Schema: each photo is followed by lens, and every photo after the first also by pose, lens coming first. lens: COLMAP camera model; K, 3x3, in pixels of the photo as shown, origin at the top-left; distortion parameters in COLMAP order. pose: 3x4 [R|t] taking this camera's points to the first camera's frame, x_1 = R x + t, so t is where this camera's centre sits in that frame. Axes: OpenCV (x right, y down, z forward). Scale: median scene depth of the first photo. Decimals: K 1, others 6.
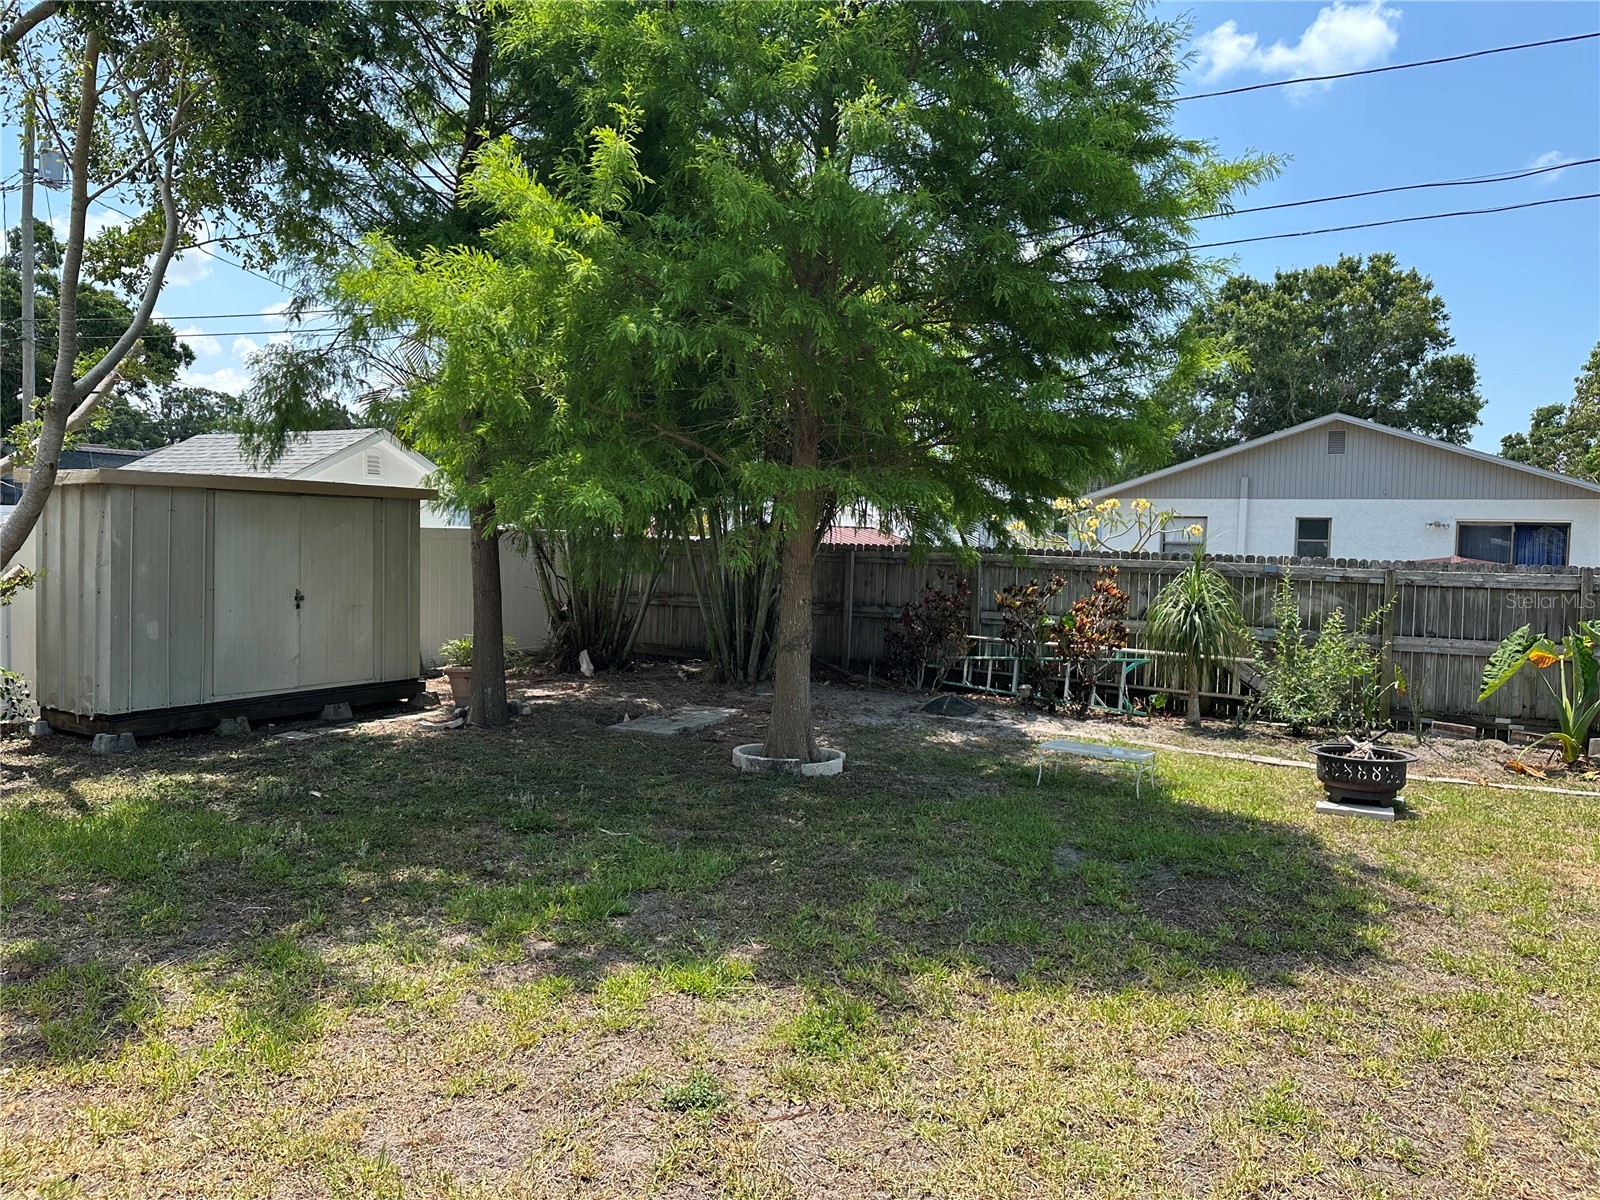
lens RADIAL K [[1129.6, 0, 798.6], [0, 1129.6, 584.2], [0, 0, 1]] dist [0.063394, -0.074720]
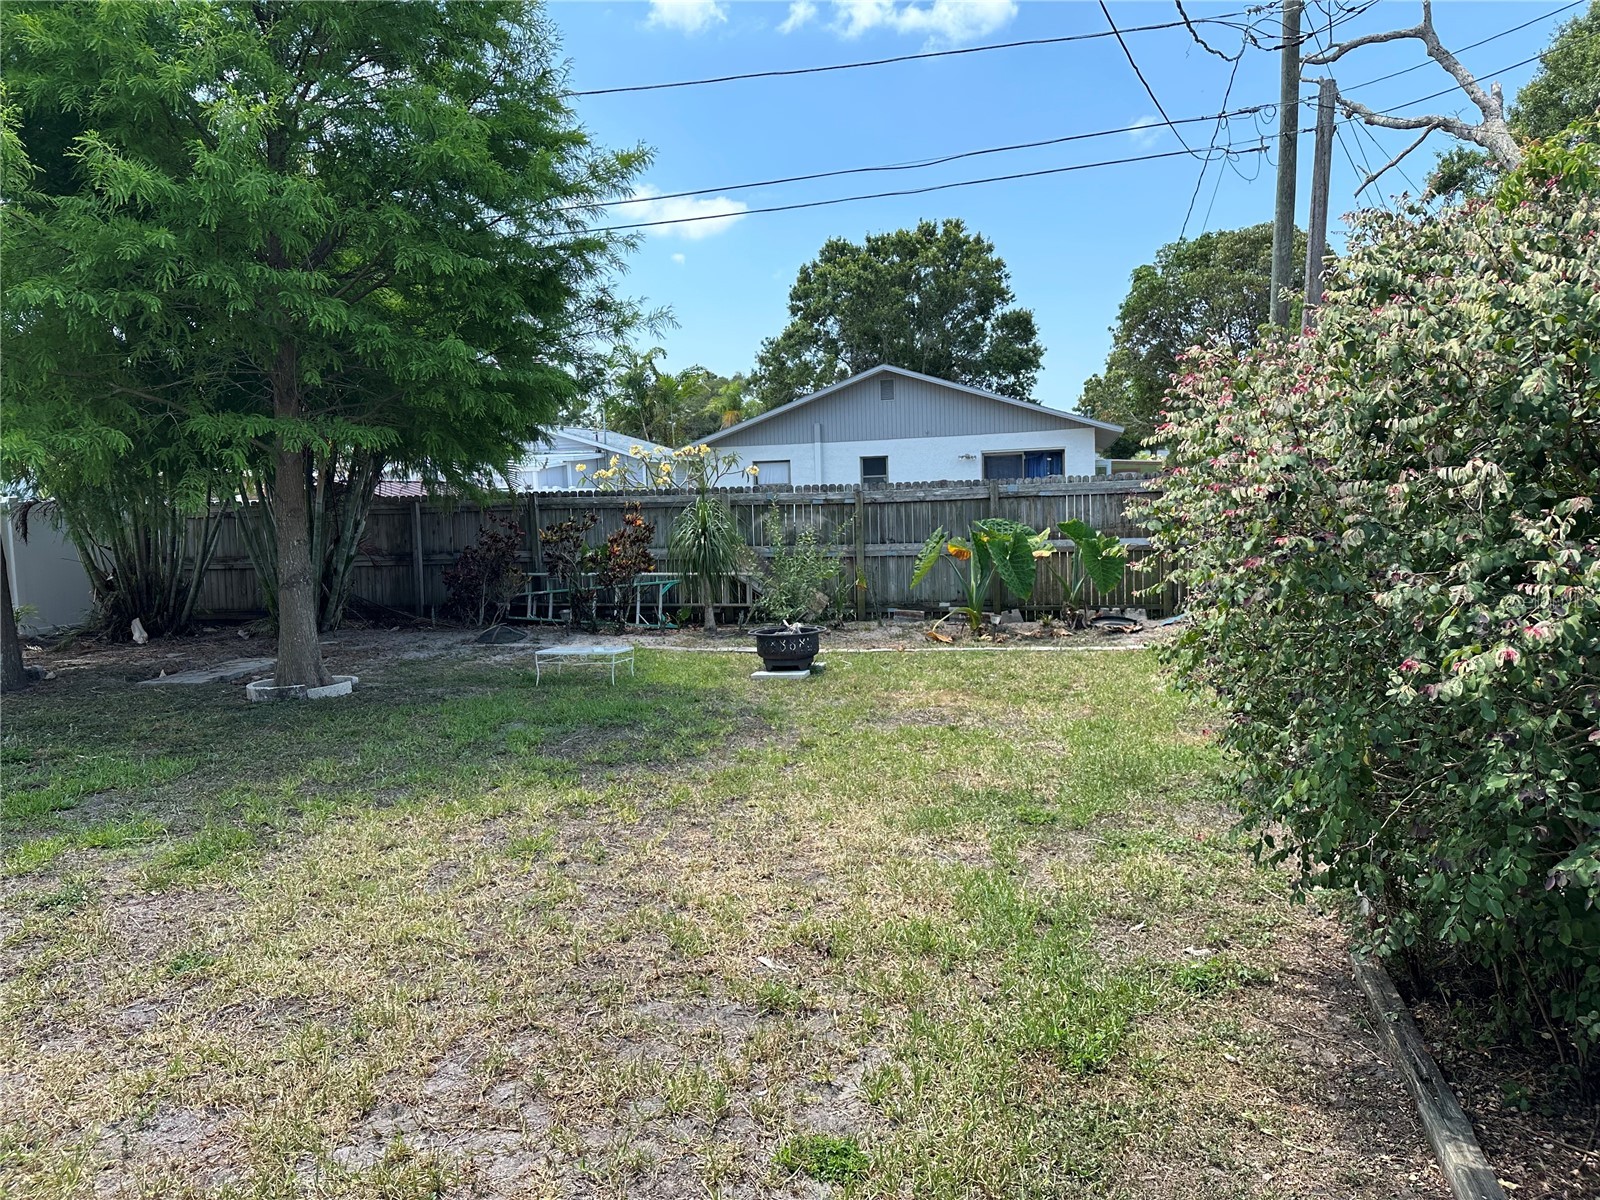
lens RADIAL K [[1116.0, 0, 805.3], [0, 1116.0, 592.9], [0, 0, 1]] dist [0.156520, -0.244702]
pose [[0.959371, -0.081210, 0.270208, 0.103900], [0.069422, 0.996183, 0.052919, 0.023614], [-0.273474, -0.032011, 0.961346, -0.121427]]
